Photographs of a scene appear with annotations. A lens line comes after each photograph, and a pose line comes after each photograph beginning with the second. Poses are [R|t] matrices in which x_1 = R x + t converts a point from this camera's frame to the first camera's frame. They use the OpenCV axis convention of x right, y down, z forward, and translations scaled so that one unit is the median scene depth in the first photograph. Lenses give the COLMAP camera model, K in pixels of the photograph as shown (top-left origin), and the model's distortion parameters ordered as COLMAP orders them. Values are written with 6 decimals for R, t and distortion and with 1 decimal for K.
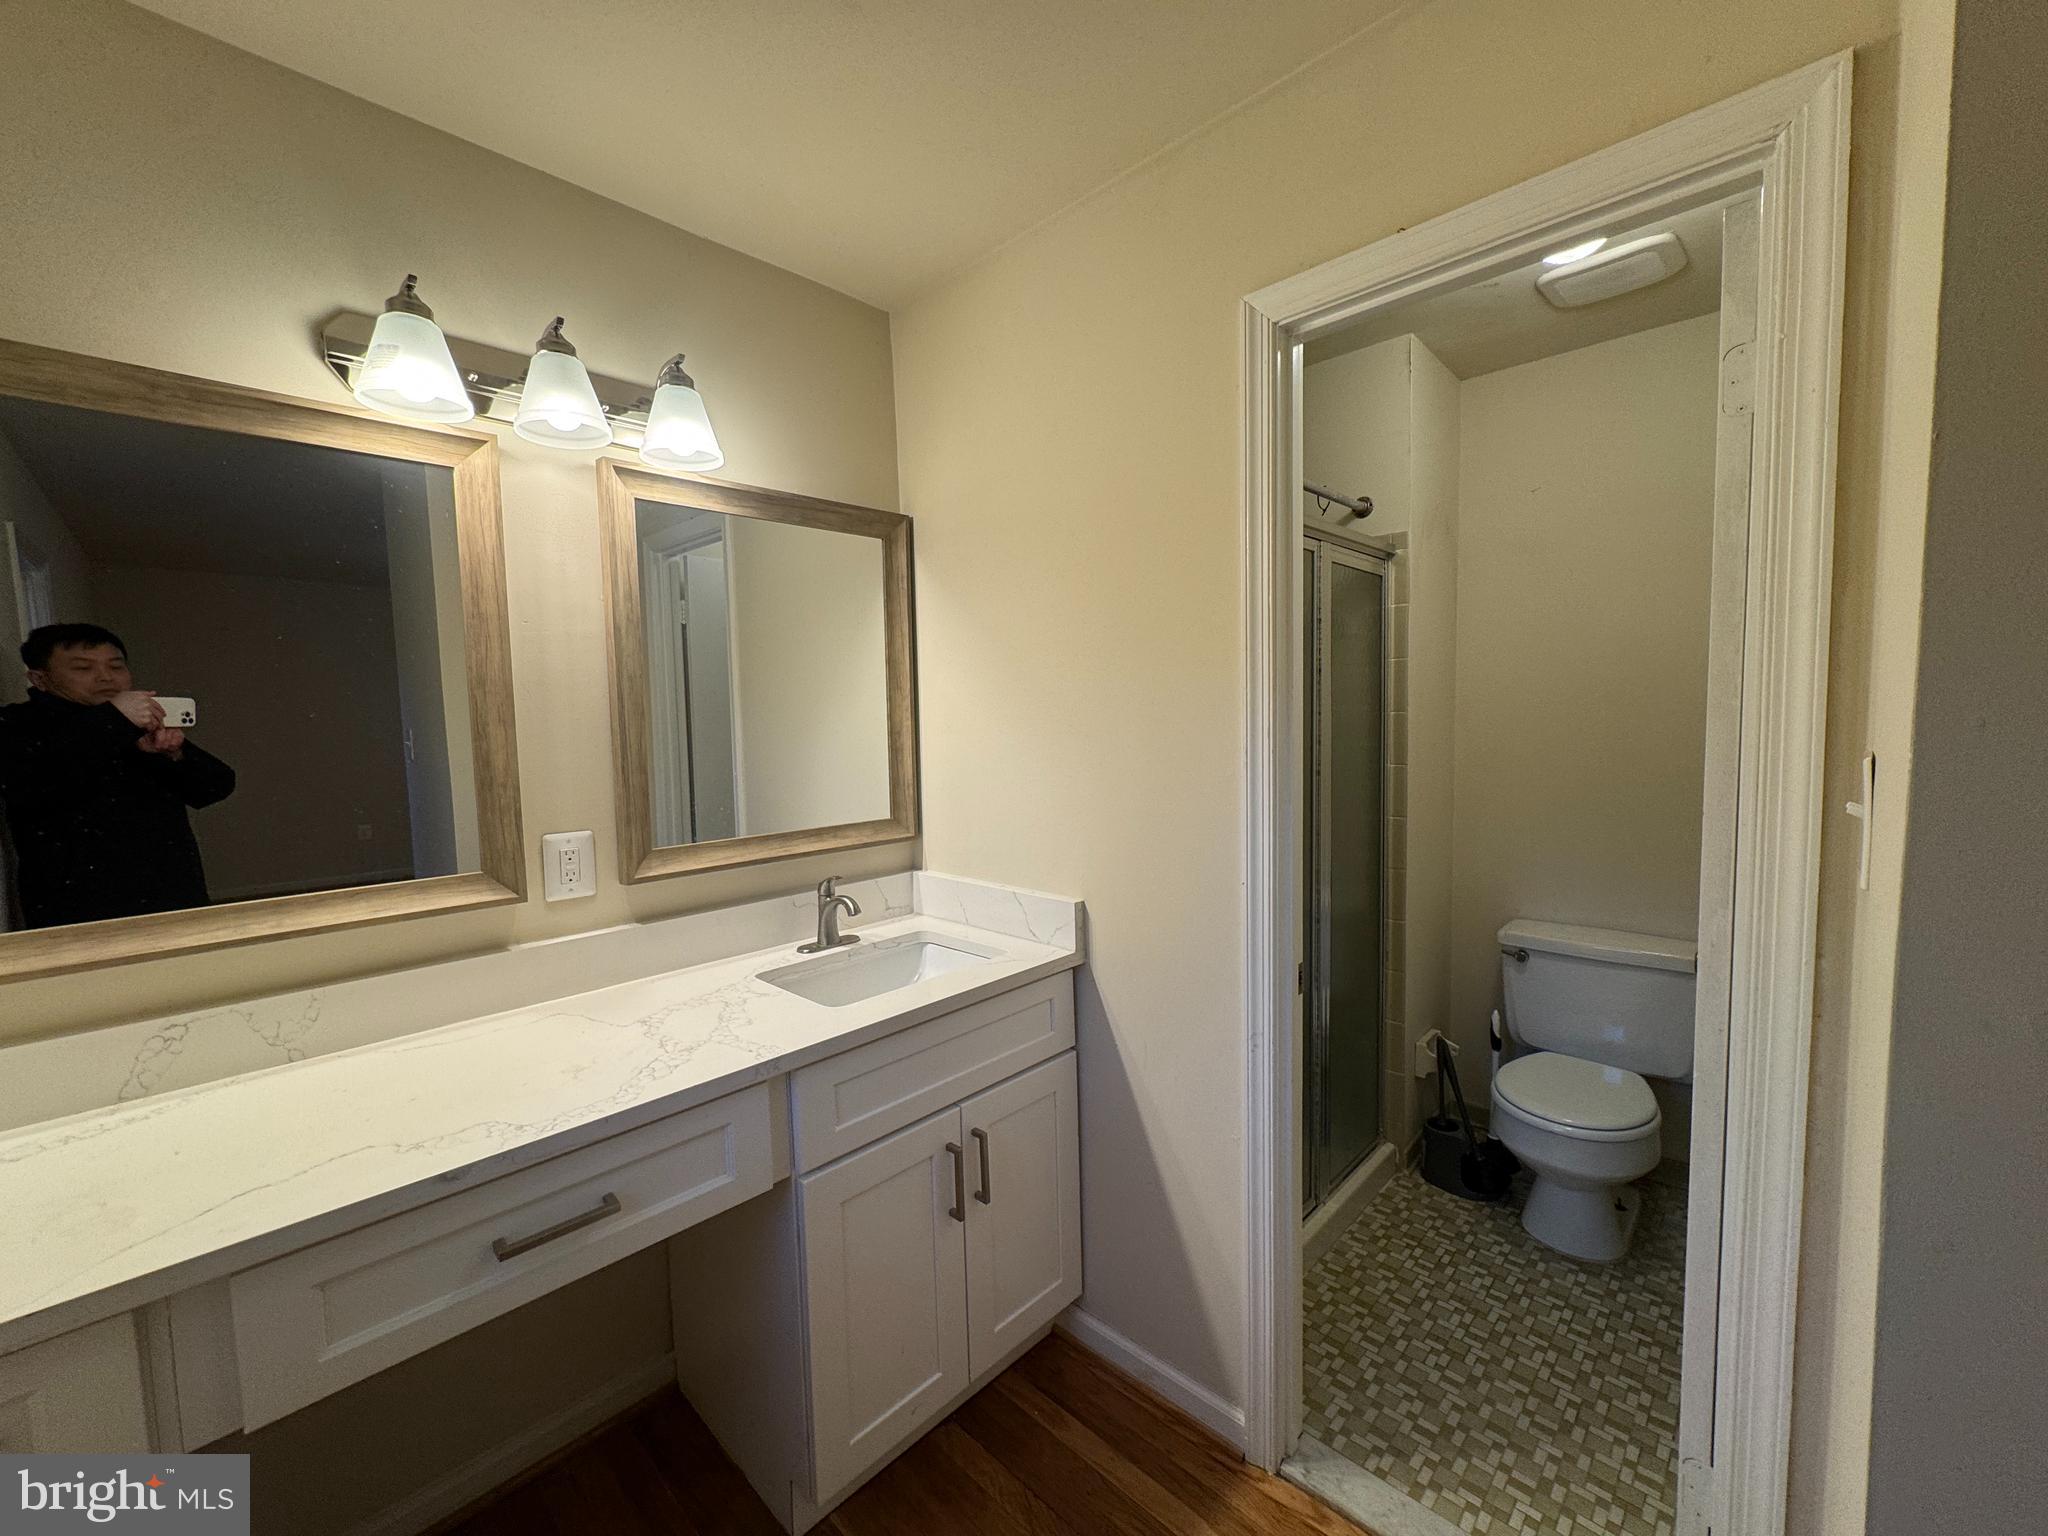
lens RADIAL K [[820.3, 0, 1013.9], [0, 820.3, 774.1], [0, 0, 1]] dist [0.001339, 0.000553]
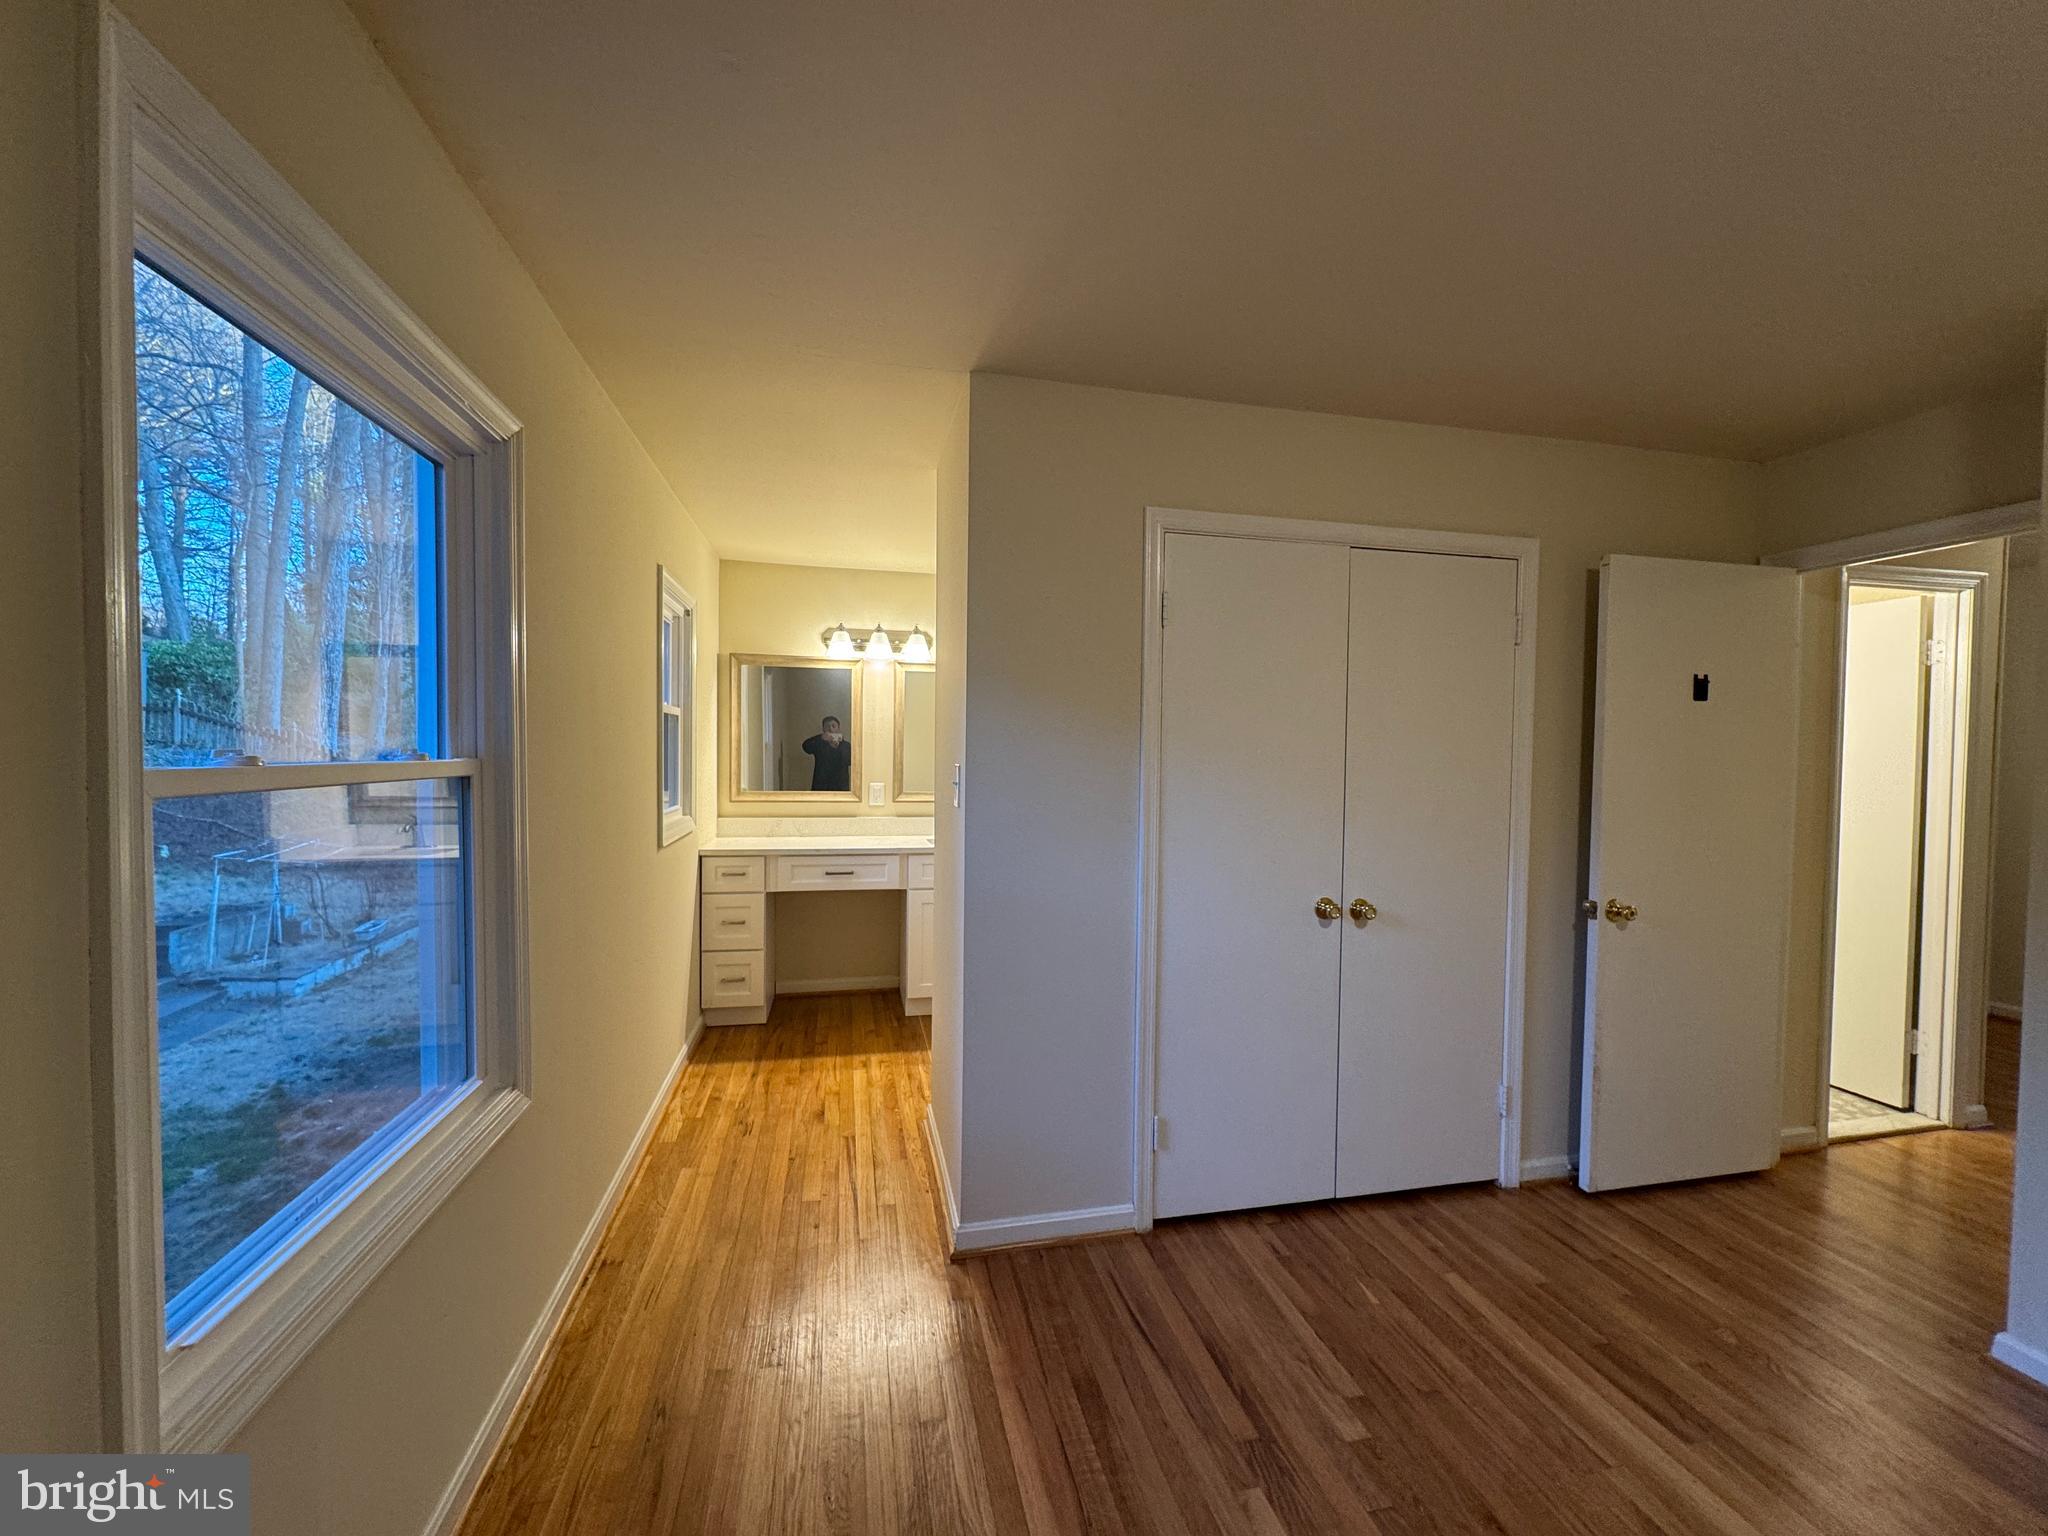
lens RADIAL K [[820.3, 0, 1022.0], [0, 820.3, 772.2], [0, 0, 1]] dist [0.001339, 0.000553]
pose [[0.837200, 0.042952, -0.545207, 0.635616], [-0.063305, 0.997821, -0.018598, 0.022575], [0.543220, 0.050085, 0.838095, -0.512773]]
